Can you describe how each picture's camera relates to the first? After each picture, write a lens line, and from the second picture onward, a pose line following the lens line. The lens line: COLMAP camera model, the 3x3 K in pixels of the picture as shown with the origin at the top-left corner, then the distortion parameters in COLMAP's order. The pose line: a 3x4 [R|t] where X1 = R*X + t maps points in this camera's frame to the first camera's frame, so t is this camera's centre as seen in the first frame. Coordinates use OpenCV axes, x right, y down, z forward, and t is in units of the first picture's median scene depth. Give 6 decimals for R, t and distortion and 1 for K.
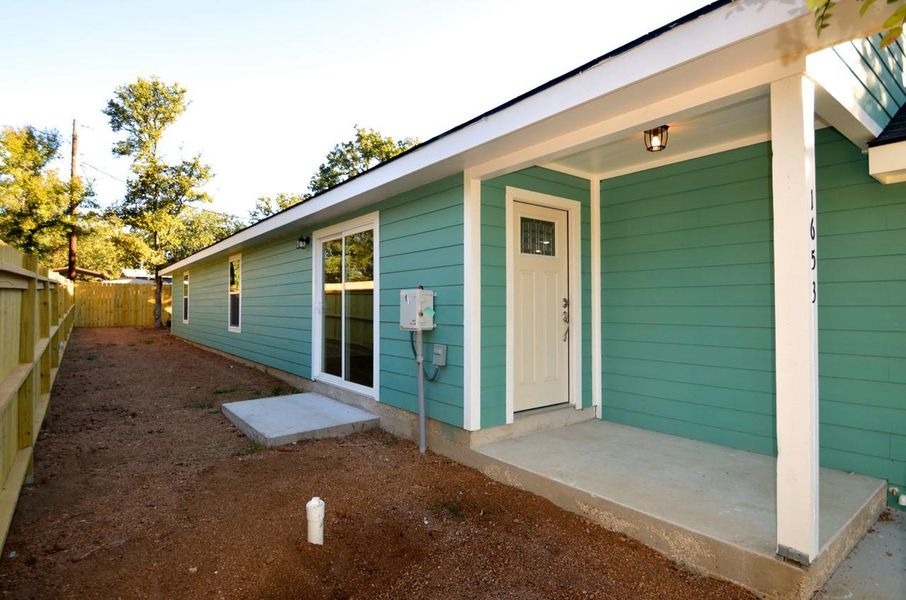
lens RADIAL K [[480.1, 0, 453.0], [0, 480.1, 300.0], [0, 0, 1]] dist [0.000783, -0.020785]
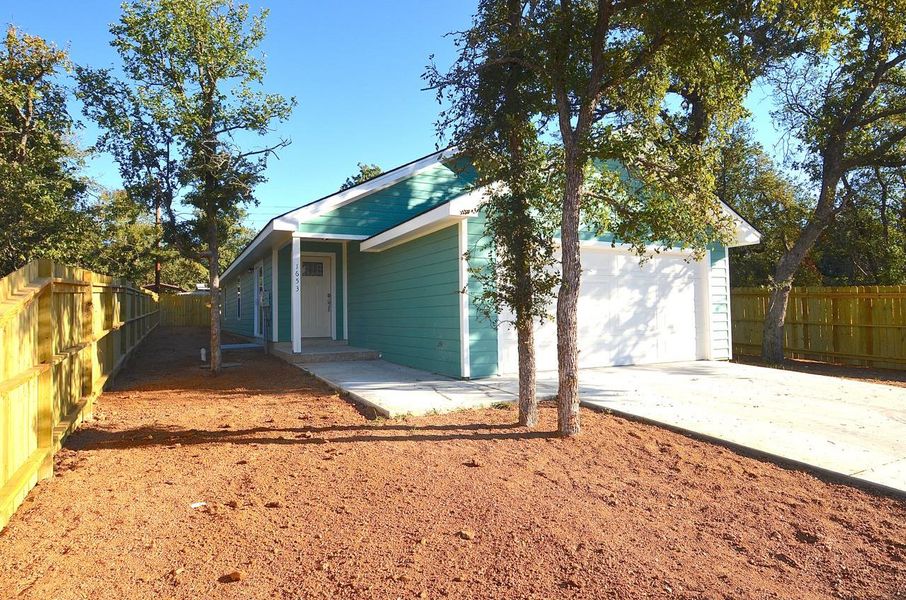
lens RADIAL K [[528.8, 0, 449.3], [0, 528.8, 297.0], [0, 0, 1]] dist [-0.026824, -0.001594]
pose [[0.983821, -0.023733, -0.177577, 0.373574], [0.020314, 0.999572, -0.021045, 0.023498], [0.178000, 0.017097, 0.983882, -0.428707]]
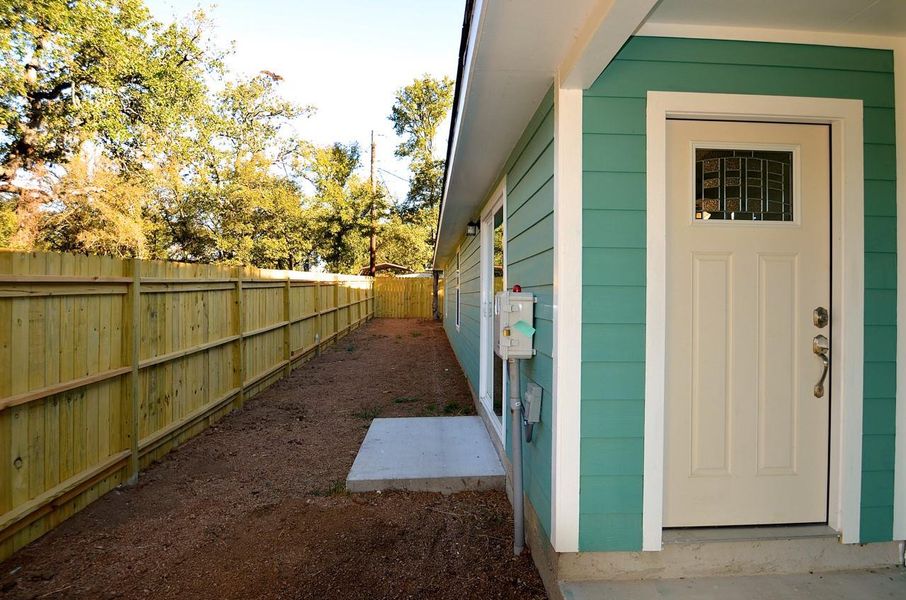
lens RADIAL K [[528.8, 0, 449.3], [0, 528.8, 297.0], [0, 0, 1]] dist [-0.026824, -0.001594]
pose [[0.819379, 0.004965, -0.573231, 0.065908], [0.002214, 0.999928, 0.011826, -0.006054], [0.573248, -0.010959, 0.819309, 0.104327]]
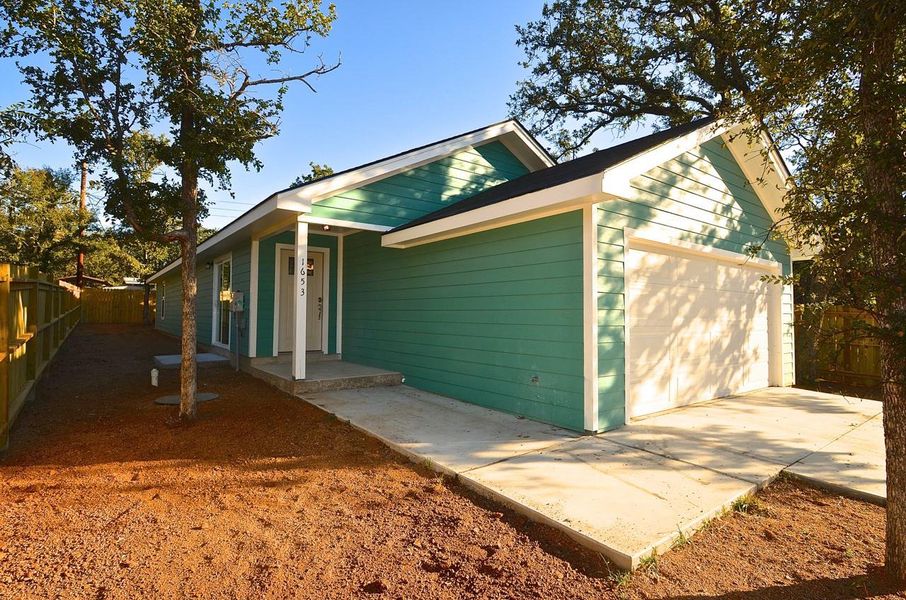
lens RADIAL K [[460.1, 0, 449.5], [0, 460.1, 298.1], [0, 0, 1]] dist [-0.002047, -0.017623]
pose [[0.999981, 0.006137, 0.000529, 0.220539], [-0.006124, 0.999770, -0.020569, 0.010066], [-0.000655, 0.020566, 0.999788, -0.254581]]
